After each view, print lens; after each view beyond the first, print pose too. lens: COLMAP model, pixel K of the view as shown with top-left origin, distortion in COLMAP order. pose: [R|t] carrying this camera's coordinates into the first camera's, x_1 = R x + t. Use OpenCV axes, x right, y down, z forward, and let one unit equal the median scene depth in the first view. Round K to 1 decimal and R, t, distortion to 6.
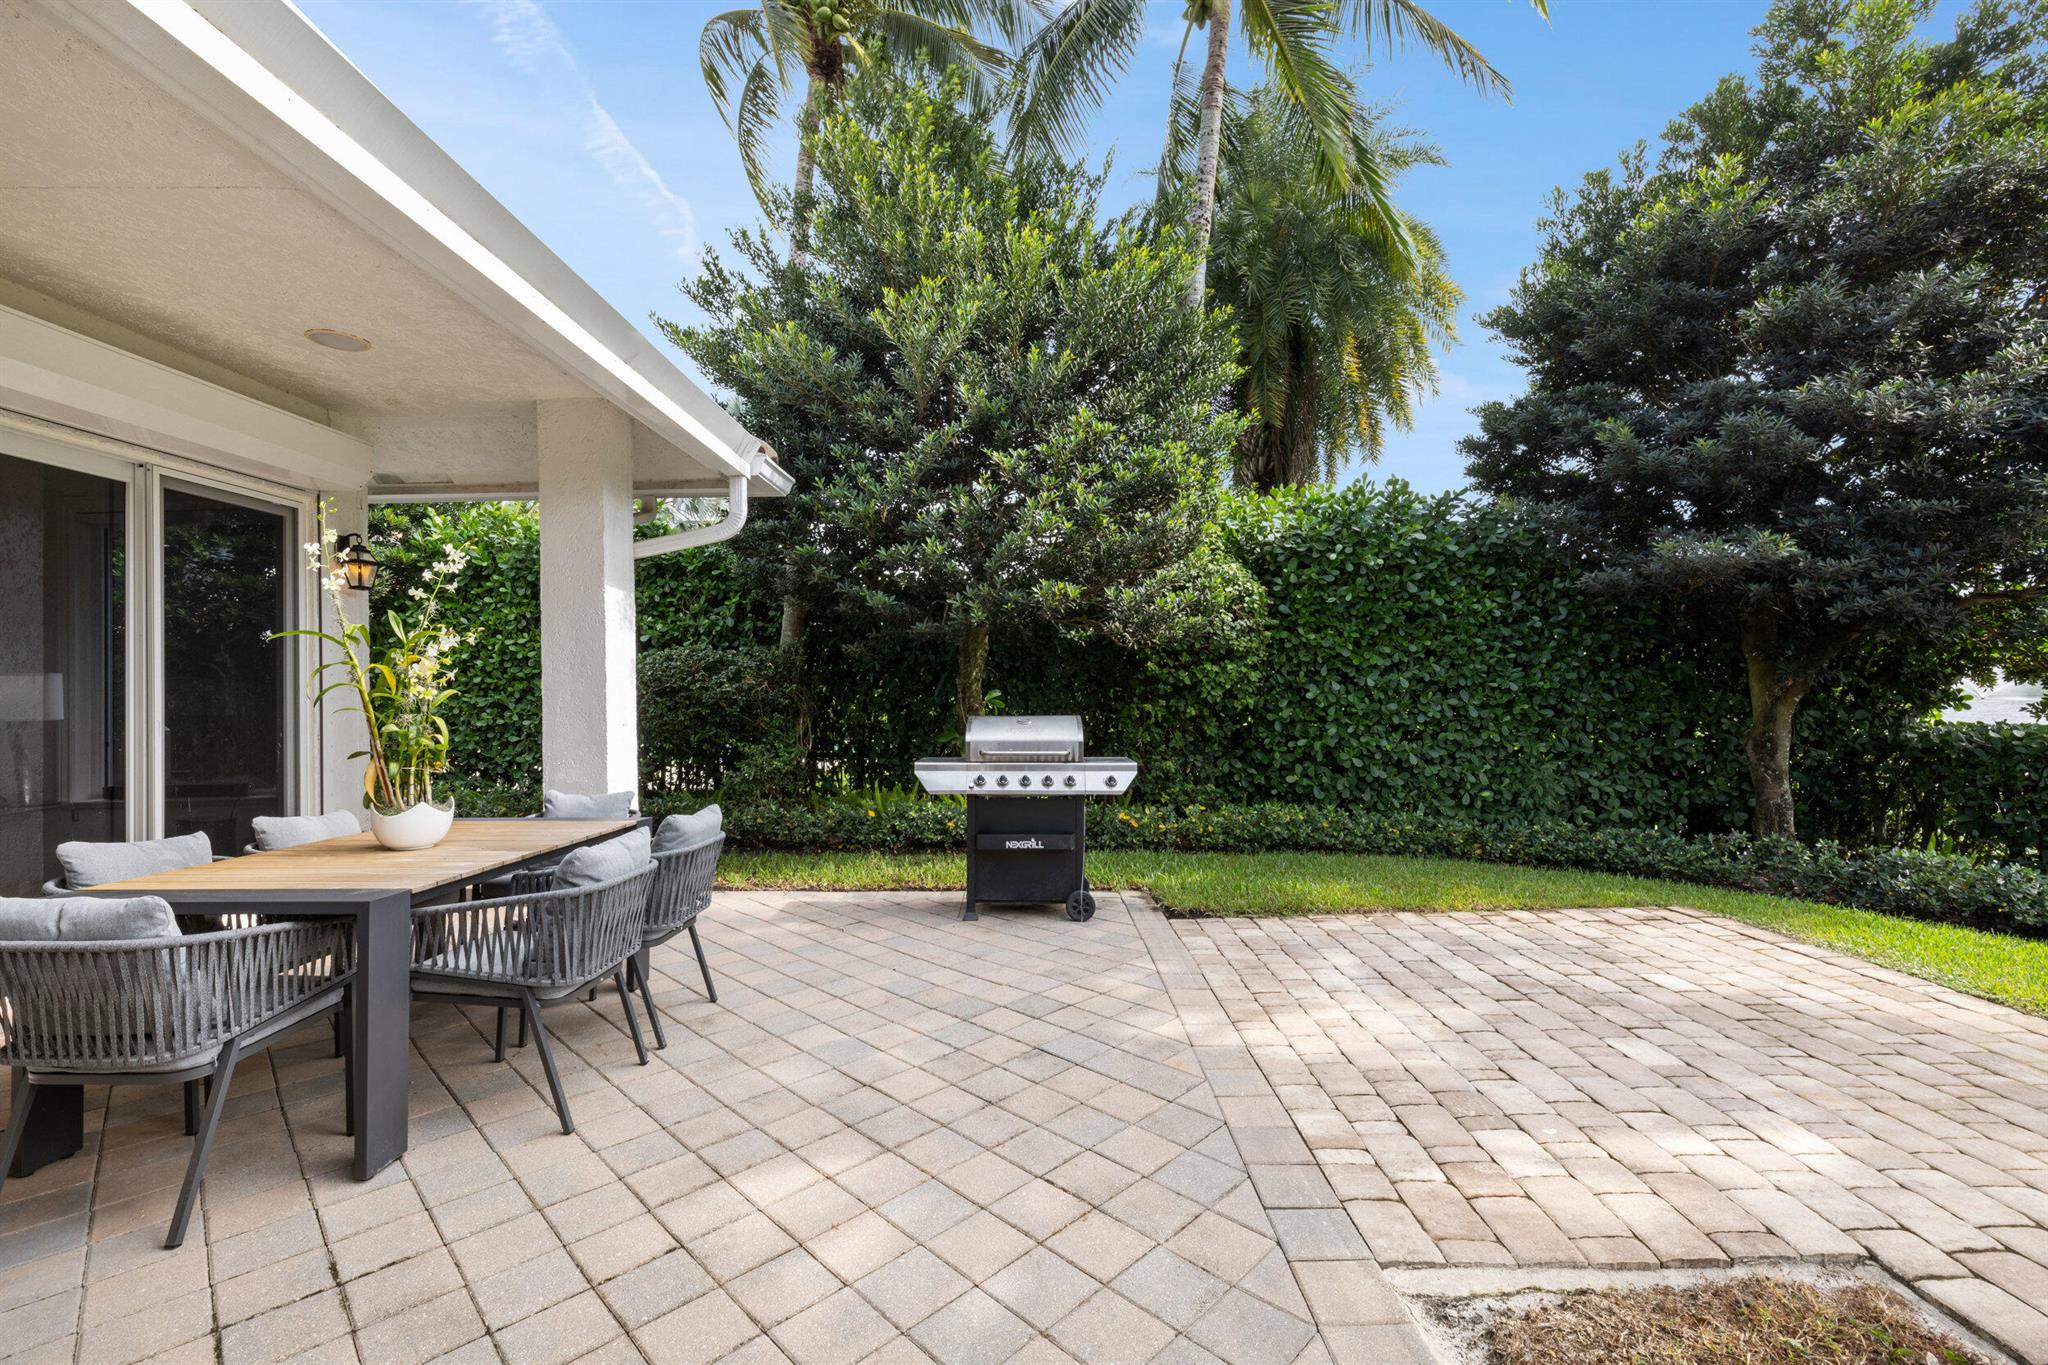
lens RADIAL K [[862.0, 0, 1013.6], [0, 862.0, 682.2], [0, 0, 1]] dist [-0.000505, 0.000433]
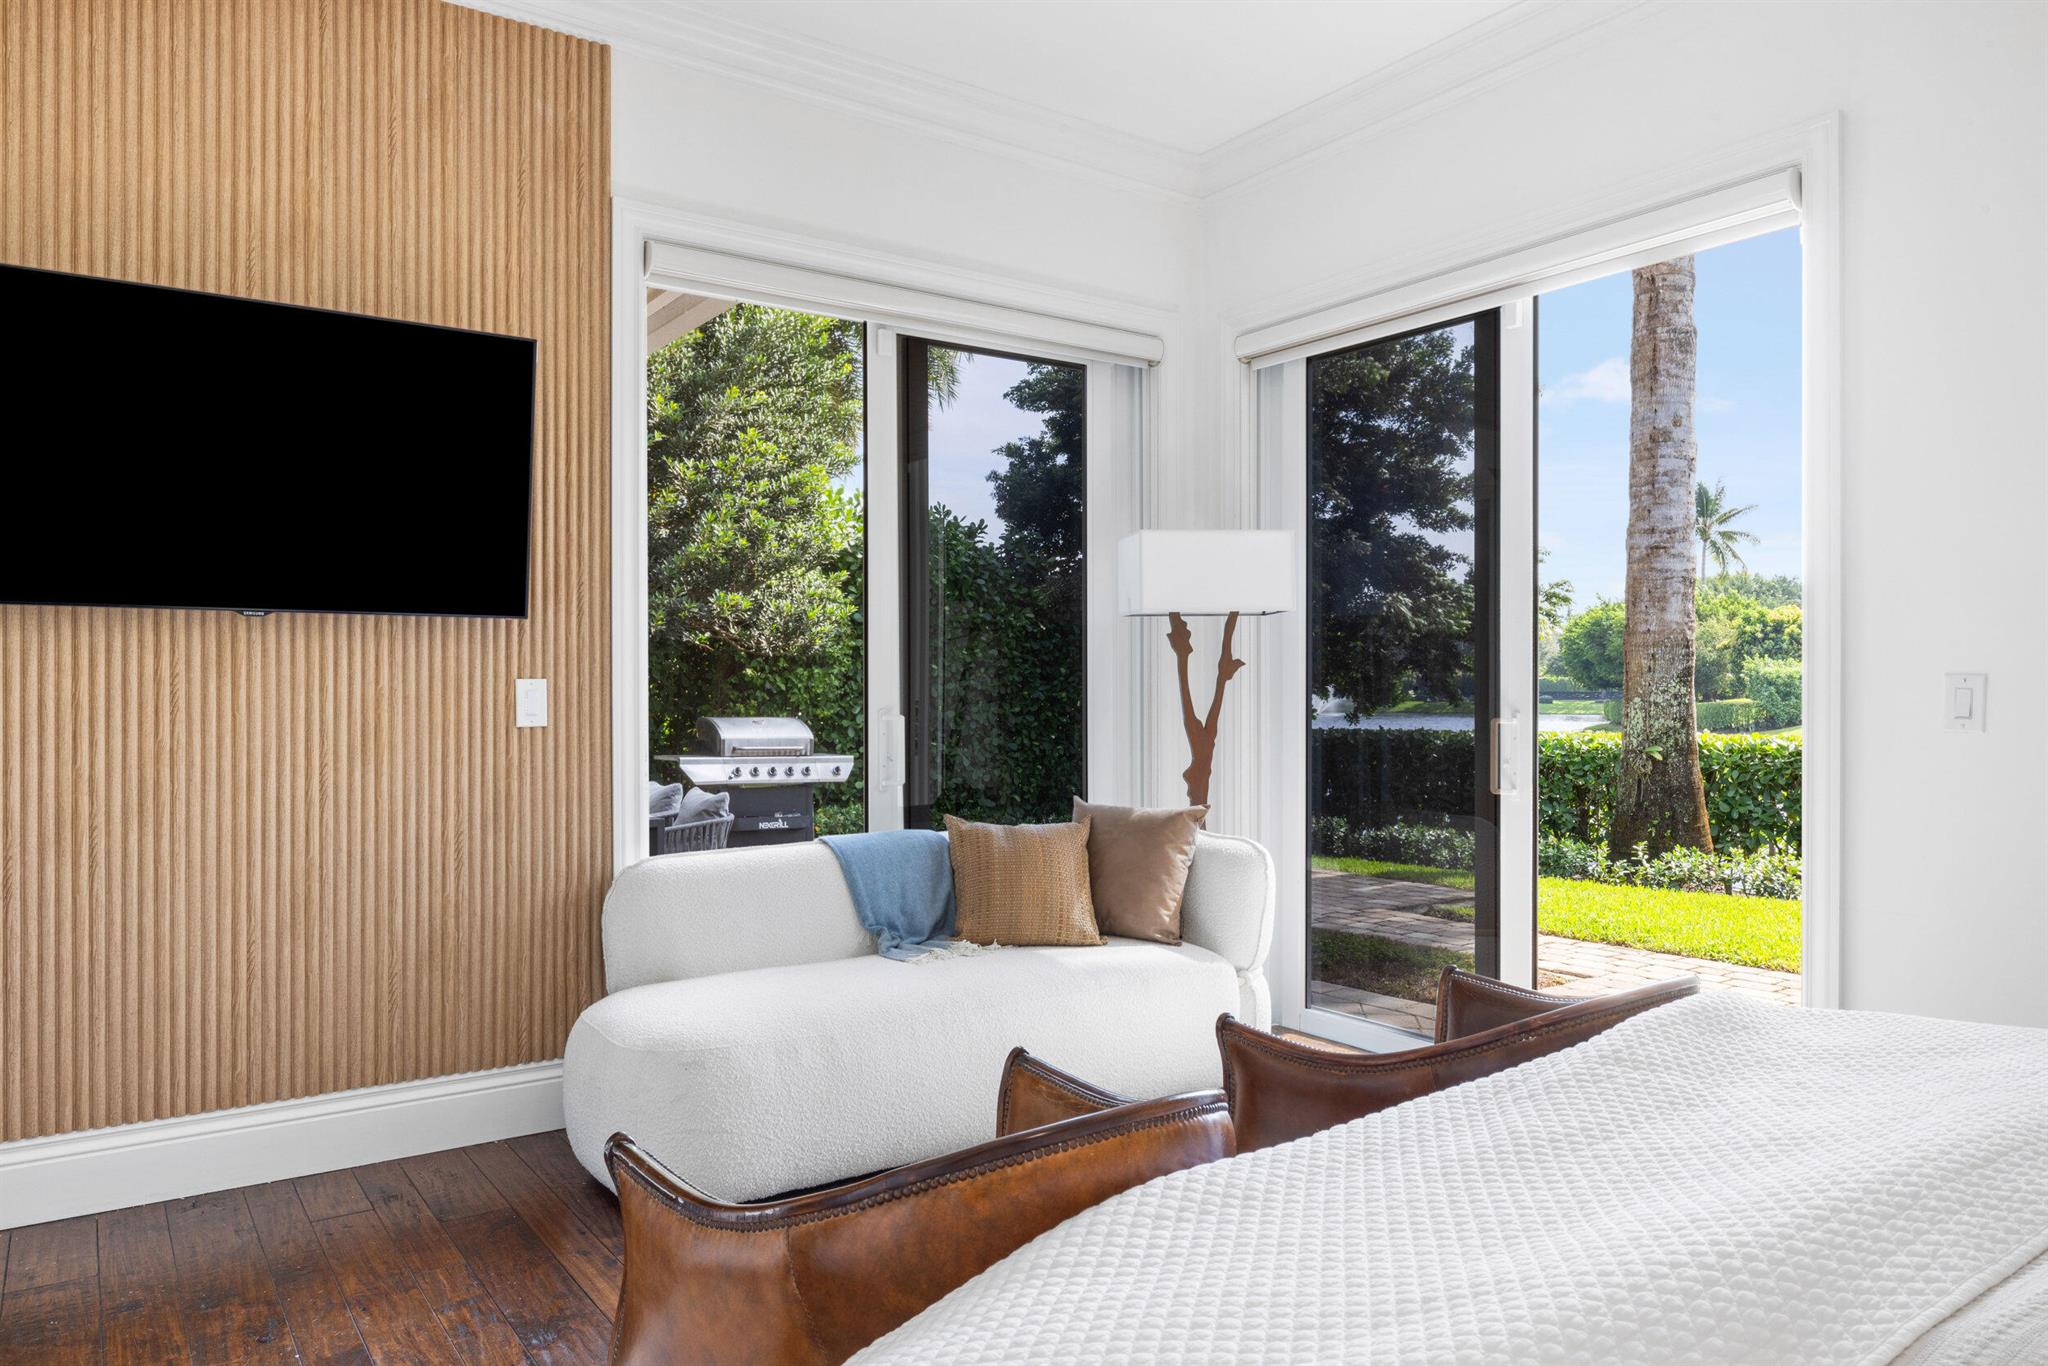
lens RADIAL K [[1365.4, 0, 1016.7], [0, 1365.4, 684.0], [0, 0, 1]] dist [0.000272, 0.000260]
pose [[0.809671, 0.019229, 0.586569, -0.583889], [-0.020730, 0.999776, -0.004160, -0.003175], [-0.586517, -0.008791, 0.809889, -0.506941]]
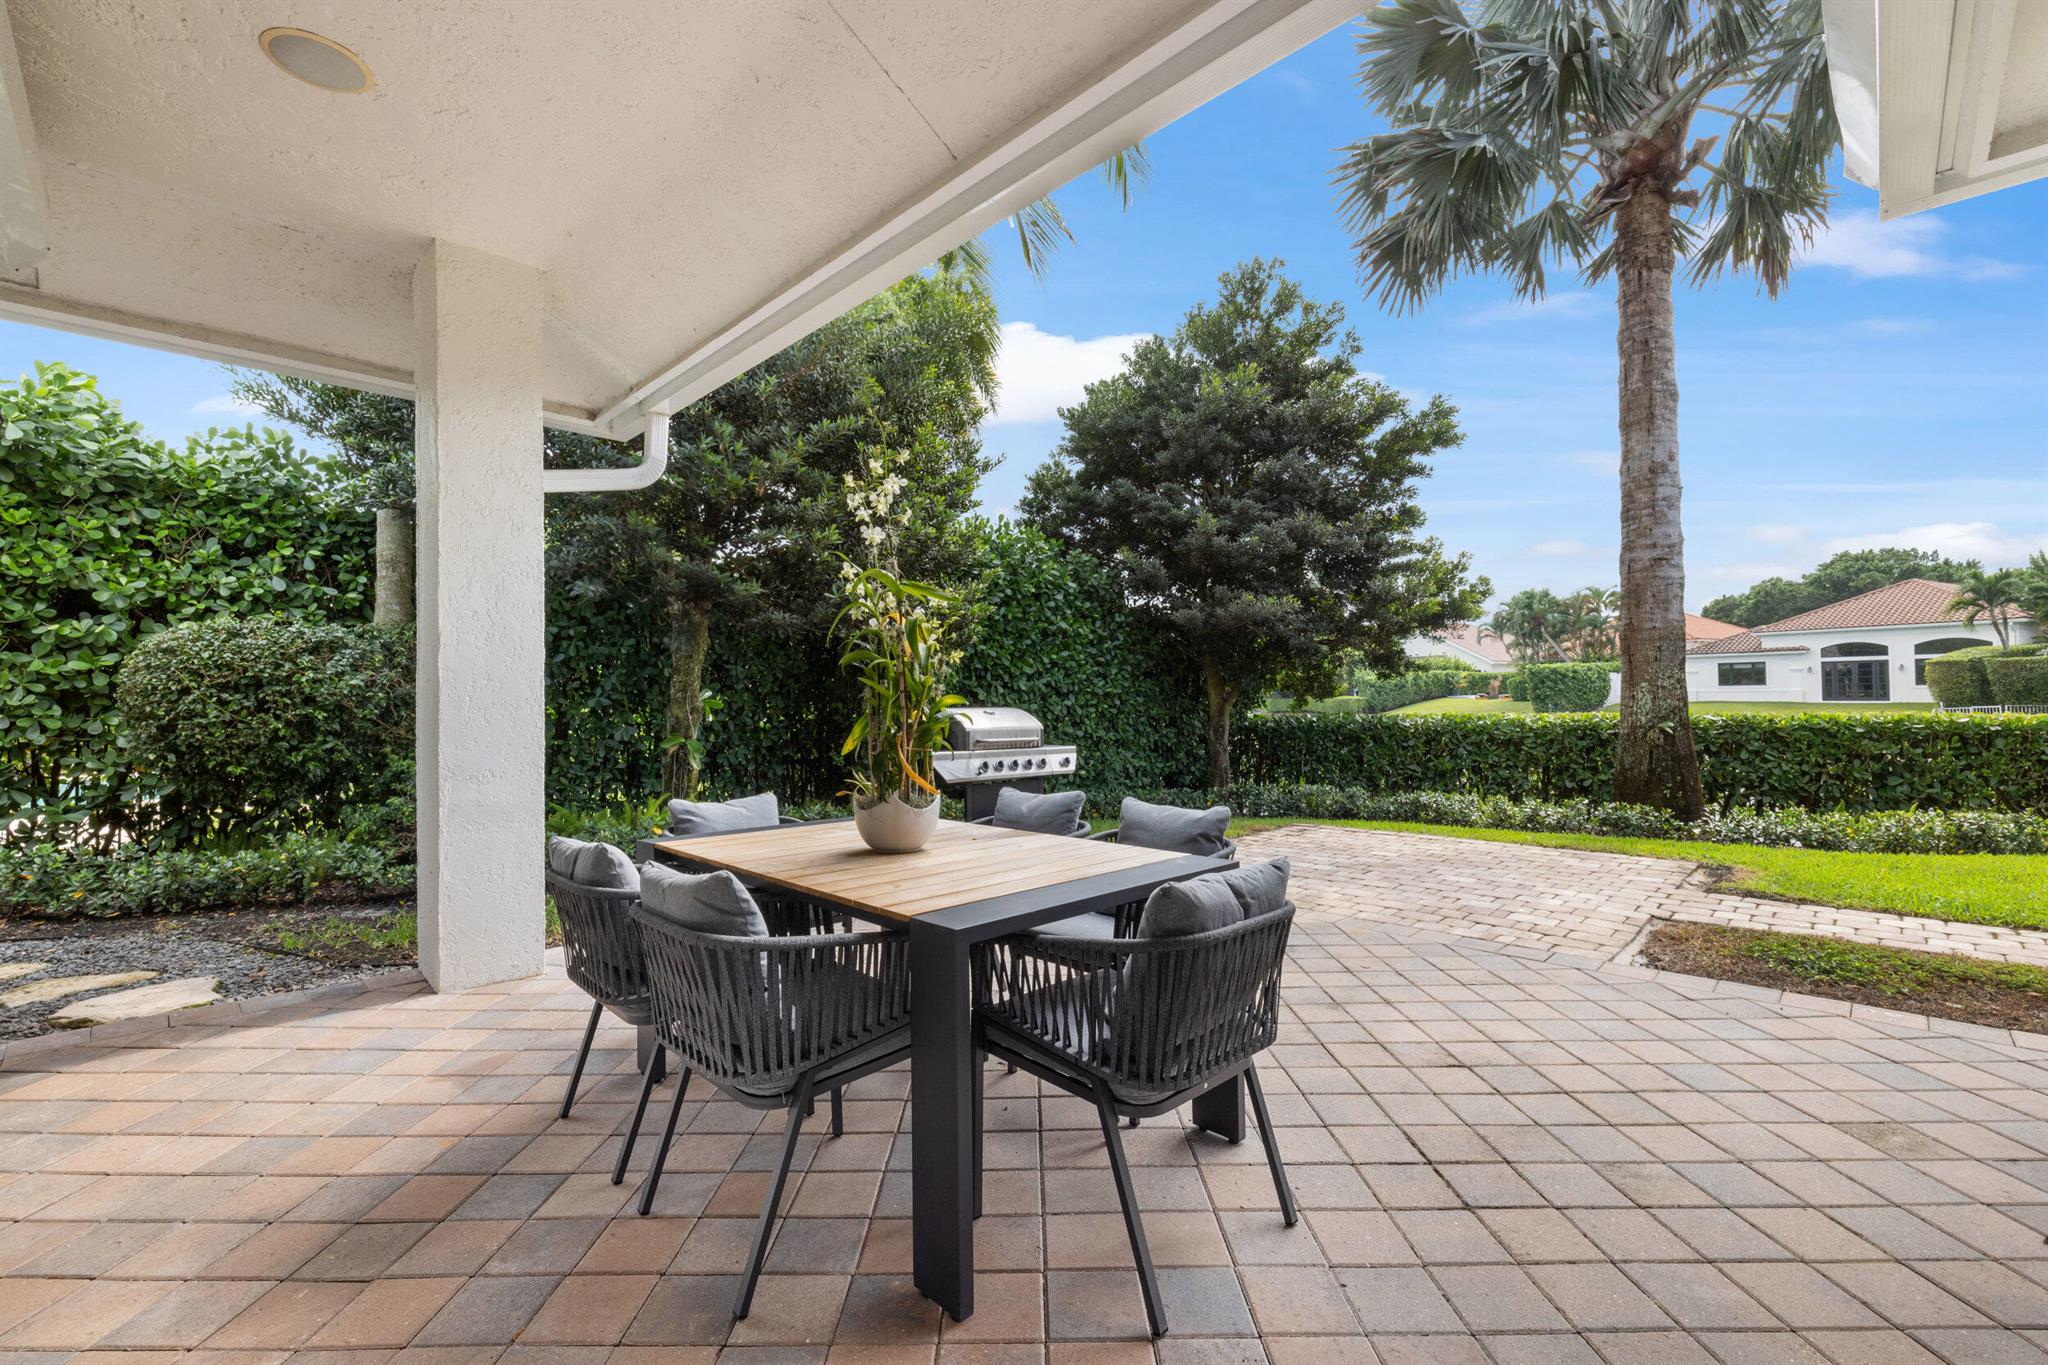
lens RADIAL K [[862.0, 0, 1030.2], [0, 862.0, 680.6], [0, 0, 1]] dist [-0.000505, 0.000433]
pose [[0.699485, 0.020807, 0.714344, -0.543766], [-0.006754, 0.999724, -0.022505, 0.022695], [-0.714616, 0.010917, 0.699432, 0.156109]]
